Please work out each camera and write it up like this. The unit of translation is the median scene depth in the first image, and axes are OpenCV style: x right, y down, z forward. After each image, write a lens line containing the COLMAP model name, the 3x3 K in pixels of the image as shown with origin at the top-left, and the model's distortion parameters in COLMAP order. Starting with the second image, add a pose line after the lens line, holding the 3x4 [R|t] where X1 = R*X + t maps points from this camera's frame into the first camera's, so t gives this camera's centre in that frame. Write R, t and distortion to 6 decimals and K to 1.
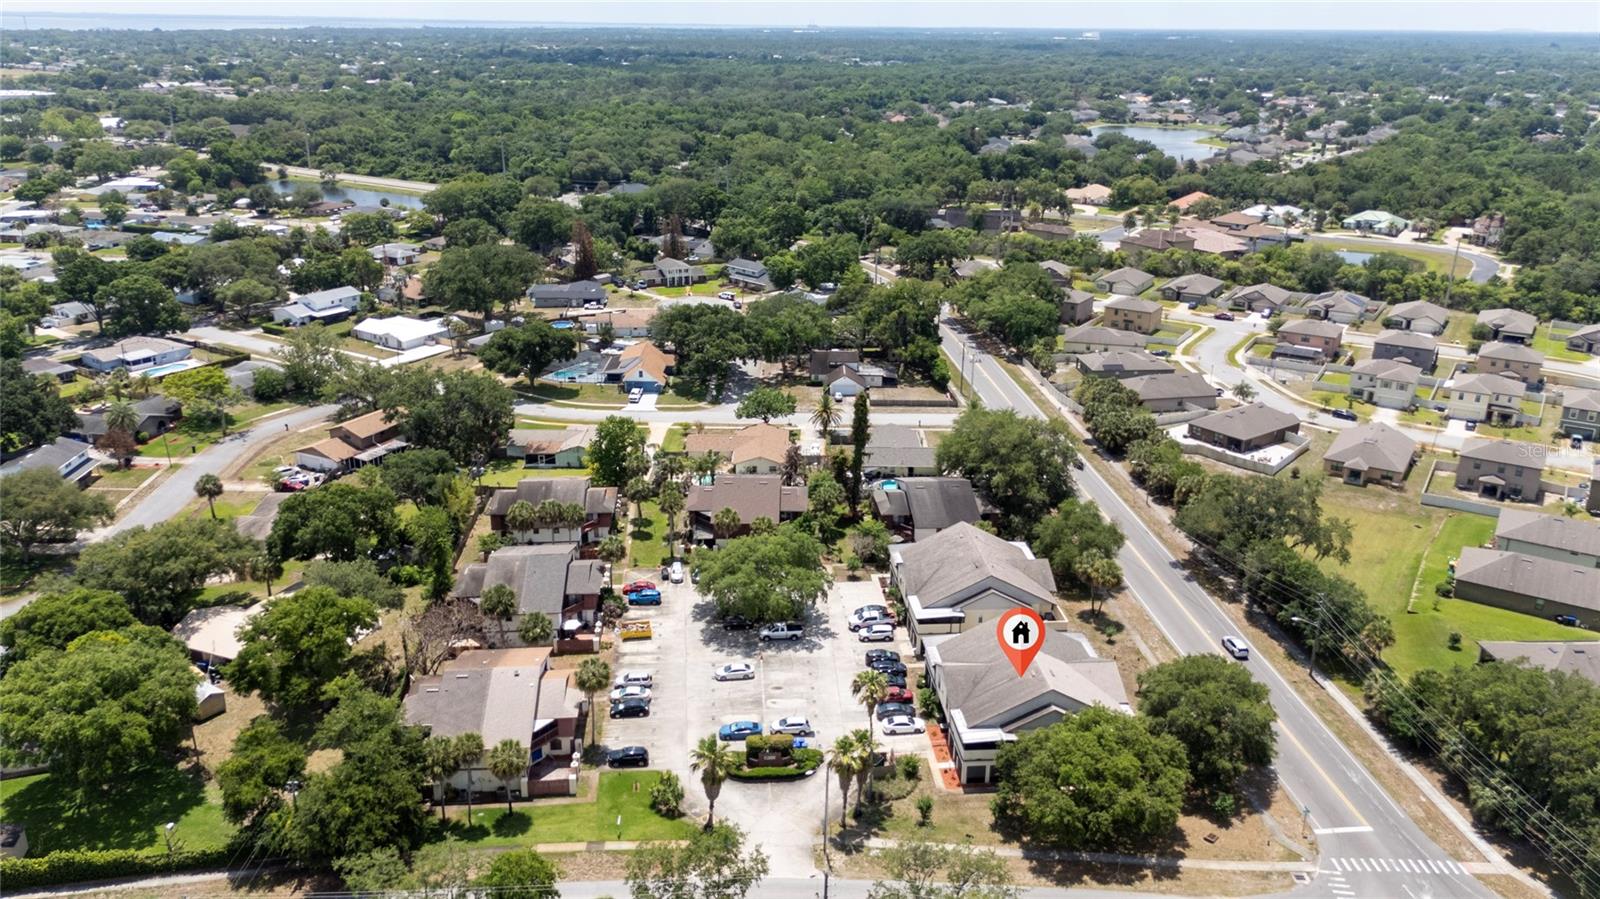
lens RADIAL K [[1166.9, 0, 800.0], [0, 1166.9, 449.5], [0, 0, 1]] dist [0.076455, -0.077612]
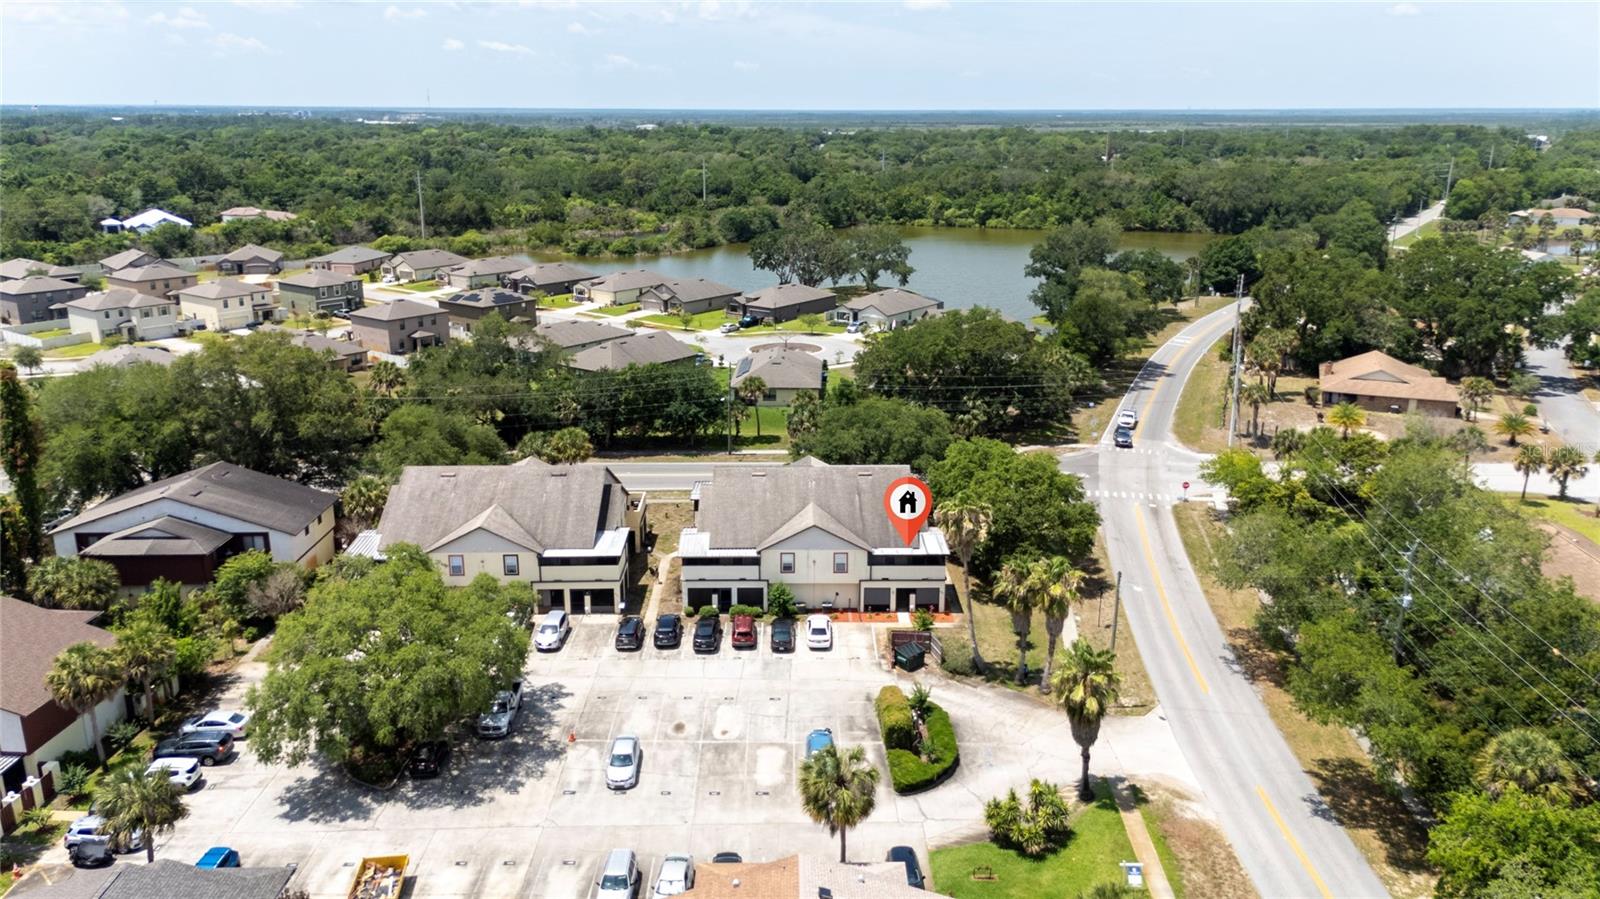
lens RADIAL K [[1166.9, 0, 800.0], [0, 1166.9, 449.5], [0, 0, 1]] dist [0.076455, -0.077612]
pose [[0.068989, -0.288605, 0.954959, -0.451907], [0.335205, 0.908292, 0.250286, -0.034610], [-0.939616, 0.302840, 0.159404, 0.713893]]
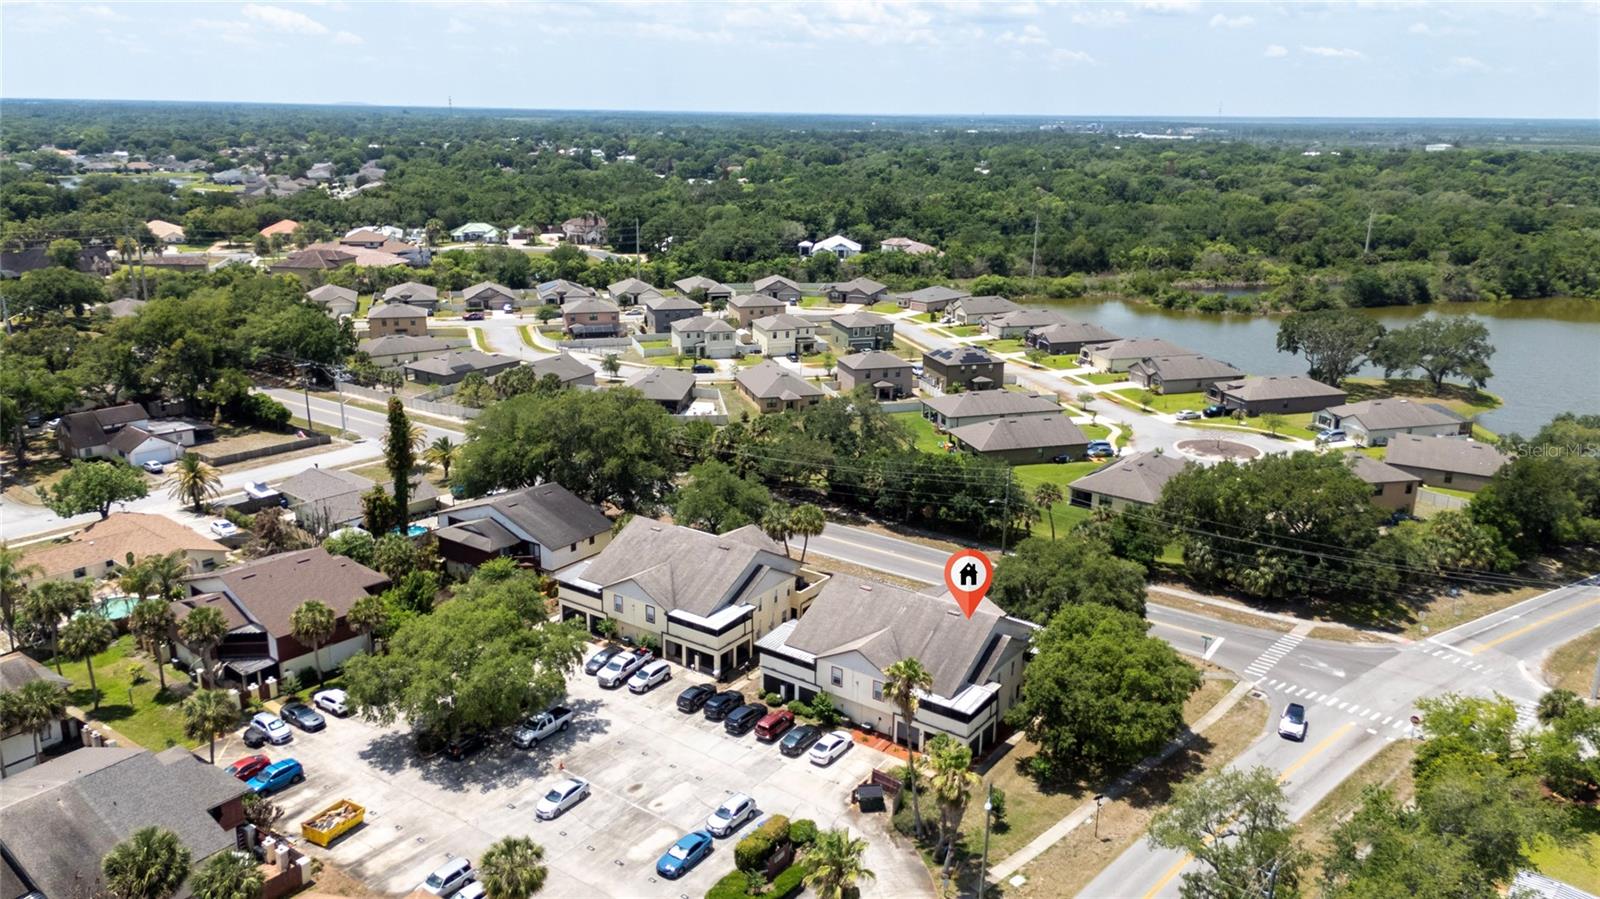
lens RADIAL K [[1158.3, 0, 803.5], [0, 1158.3, 471.8], [0, 0, 1]] dist [0.108277, -0.145109]
pose [[0.646829, -0.228418, 0.727625, -0.354022], [0.253640, 0.964212, 0.077212, 0.001454], [-0.719222, 0.134612, 0.681616, 0.392394]]
